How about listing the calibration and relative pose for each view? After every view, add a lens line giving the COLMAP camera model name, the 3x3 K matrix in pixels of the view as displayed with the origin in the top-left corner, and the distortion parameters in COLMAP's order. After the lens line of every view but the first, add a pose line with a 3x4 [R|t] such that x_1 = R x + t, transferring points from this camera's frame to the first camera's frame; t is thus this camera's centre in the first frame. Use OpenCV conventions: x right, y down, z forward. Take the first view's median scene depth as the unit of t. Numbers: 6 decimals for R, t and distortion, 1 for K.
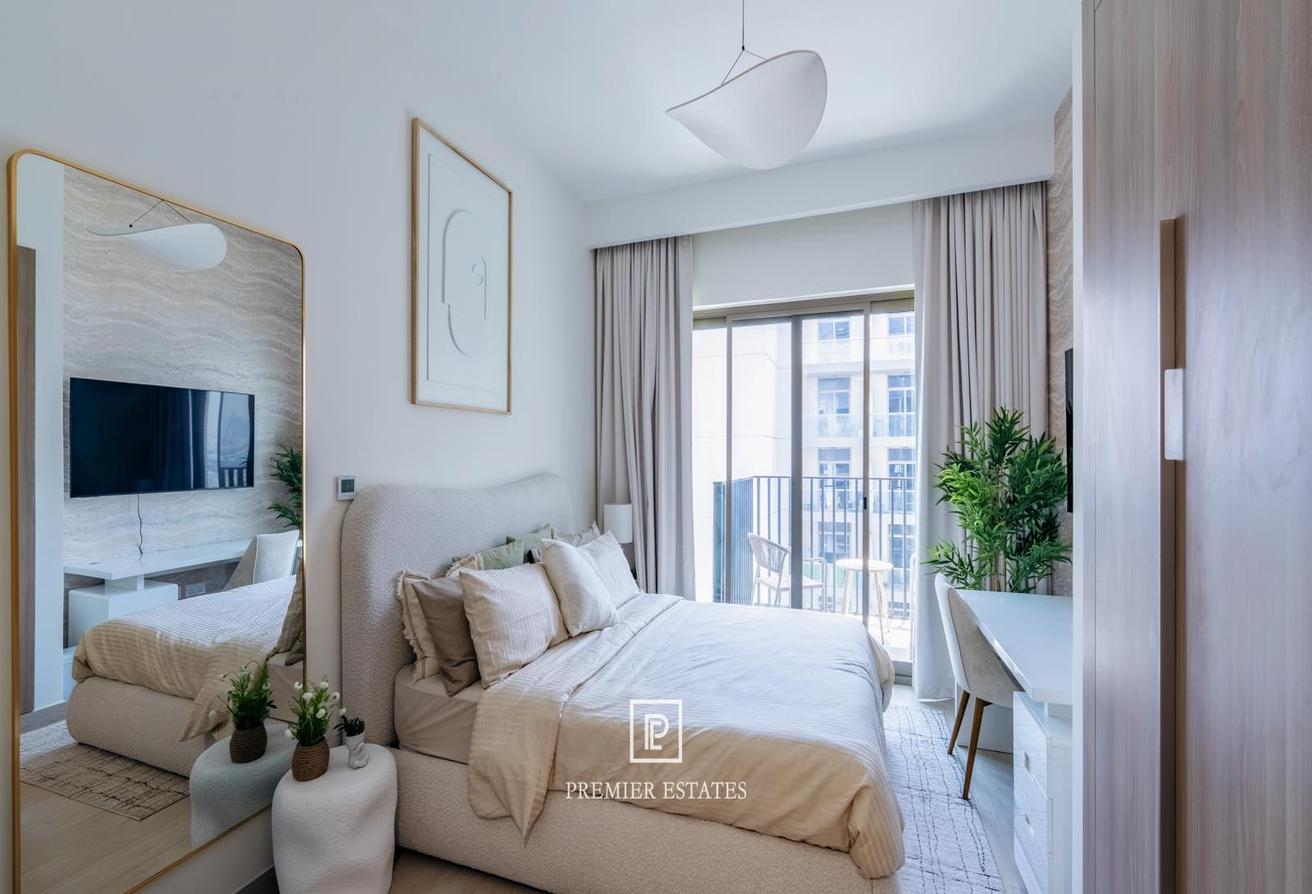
lens RADIAL K [[542.7, 0, 646.6], [0, 542.7, 449.7], [0, 0, 1]] dist [0.003634, 0.000007]
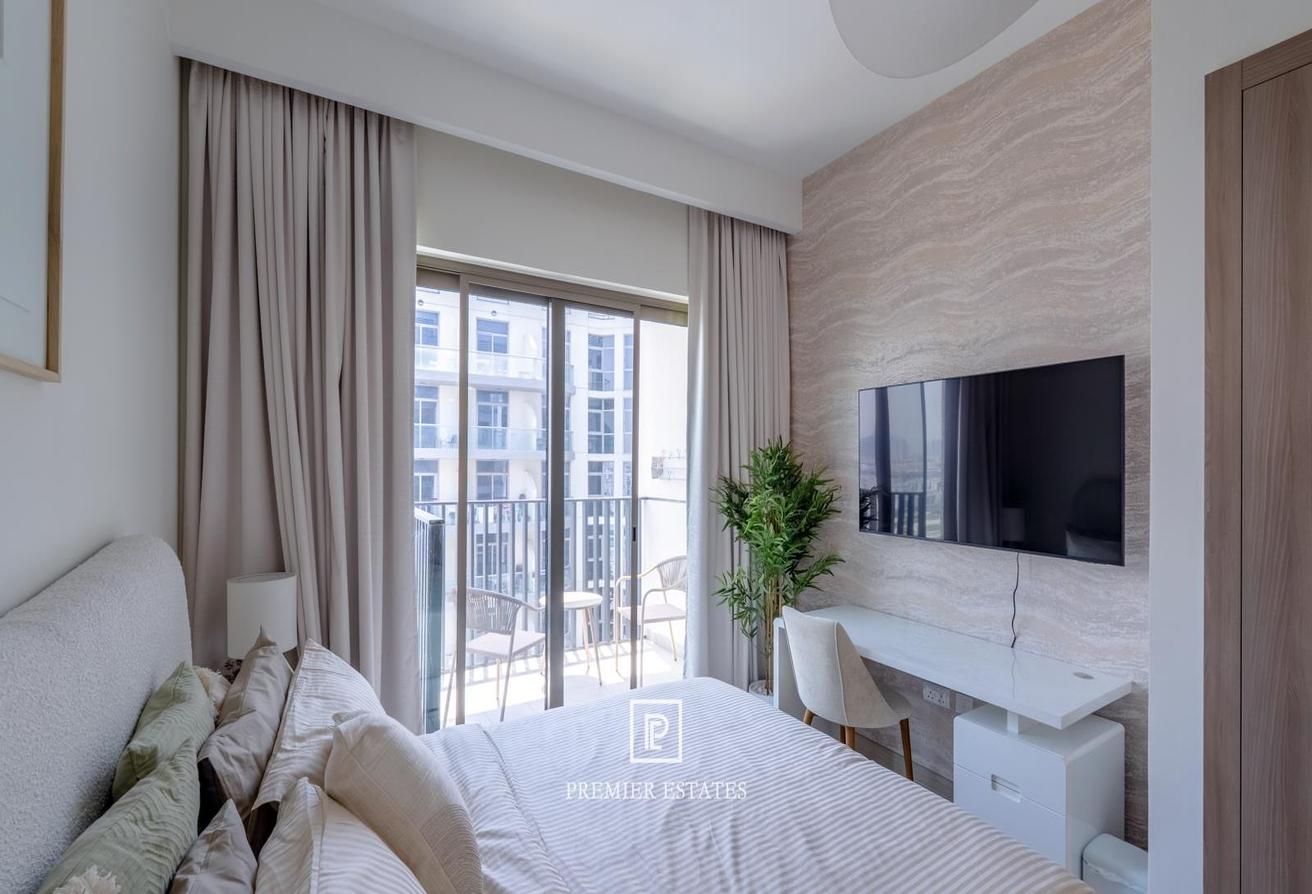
lens RADIAL K [[542.7, 0, 664.1], [0, 542.7, 470.1], [0, 0, 1]] dist [0.003634, 0.000007]
pose [[0.613121, -0.007203, 0.789956, -0.262301], [-0.006691, 0.999875, 0.014310, -0.019745], [-0.789961, -0.014060, 0.612996, 0.440553]]
